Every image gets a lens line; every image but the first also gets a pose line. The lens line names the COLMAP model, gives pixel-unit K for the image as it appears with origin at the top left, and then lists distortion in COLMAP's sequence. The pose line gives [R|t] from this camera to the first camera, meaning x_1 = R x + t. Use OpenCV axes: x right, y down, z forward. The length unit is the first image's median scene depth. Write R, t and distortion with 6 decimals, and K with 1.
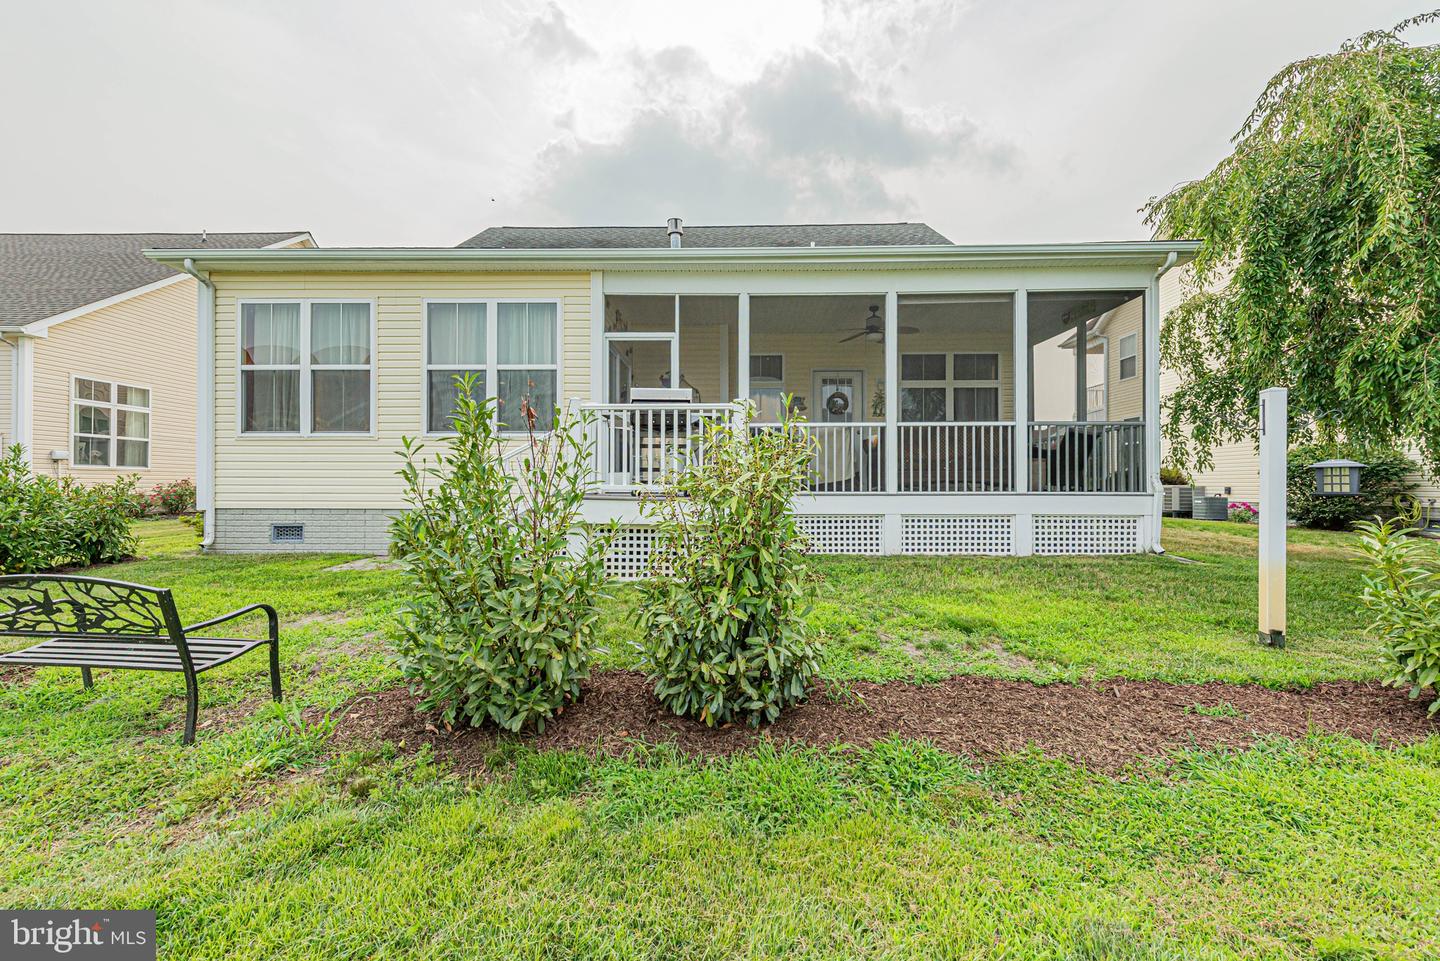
lens RADIAL K [[570.6, 0, 718.1], [0, 570.6, 481.2], [0, 0, 1]] dist [0.014464, -0.001686]
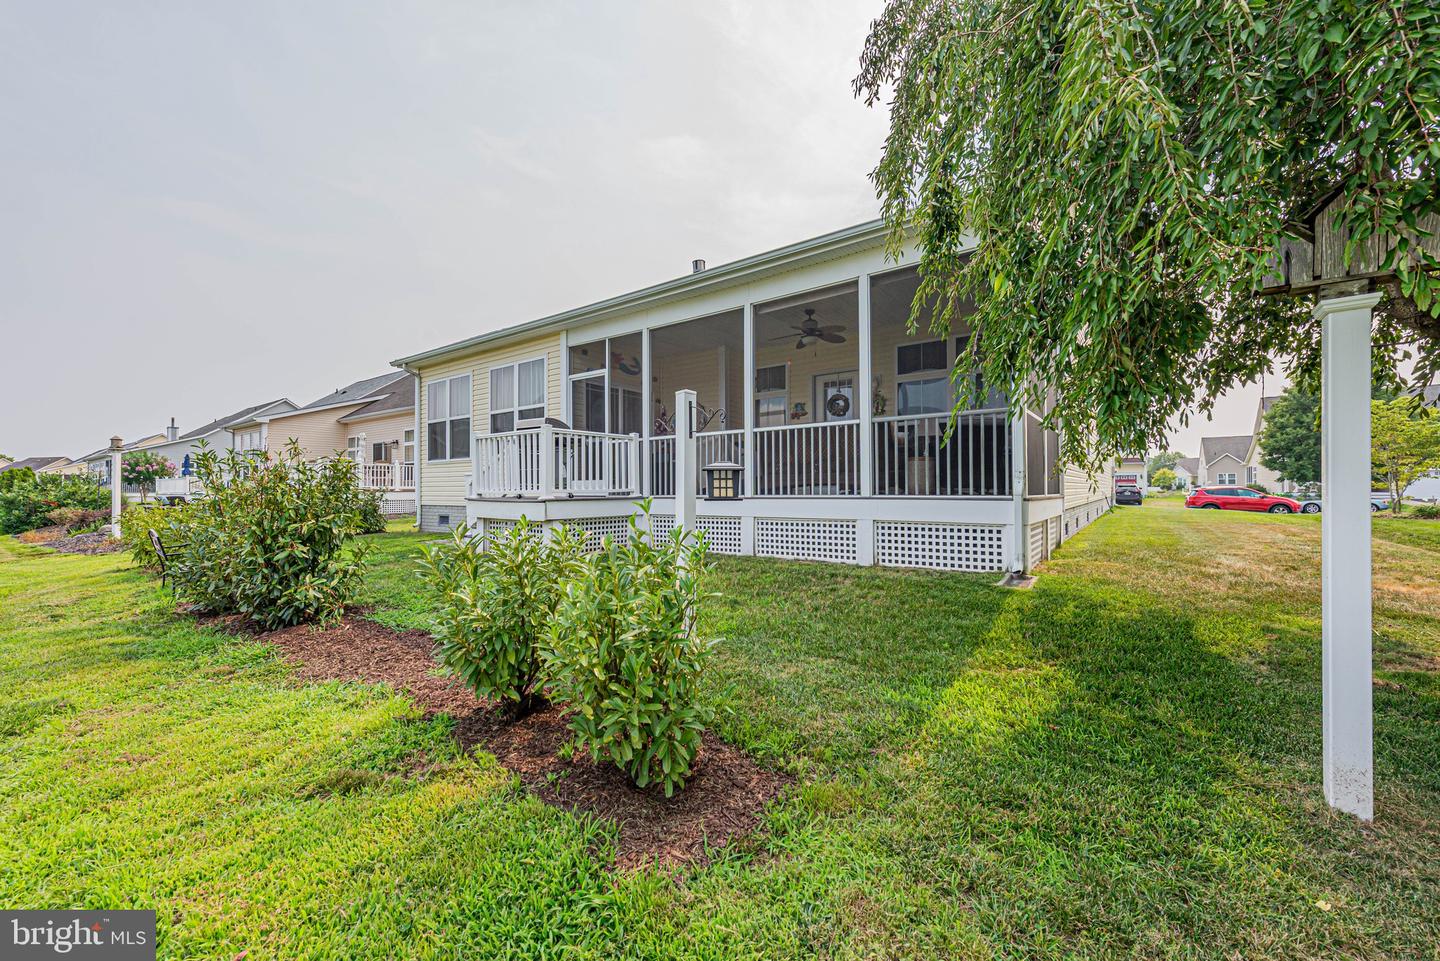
lens RADIAL K [[570.6, 0, 710.2], [0, 570.6, 483.2], [0, 0, 1]] dist [0.014464, -0.001686]
pose [[0.815169, -0.012189, -0.579095, 0.834011], [0.006993, 0.999913, -0.011203, 0.007694], [0.579181, 0.005083, 0.815183, 0.108275]]
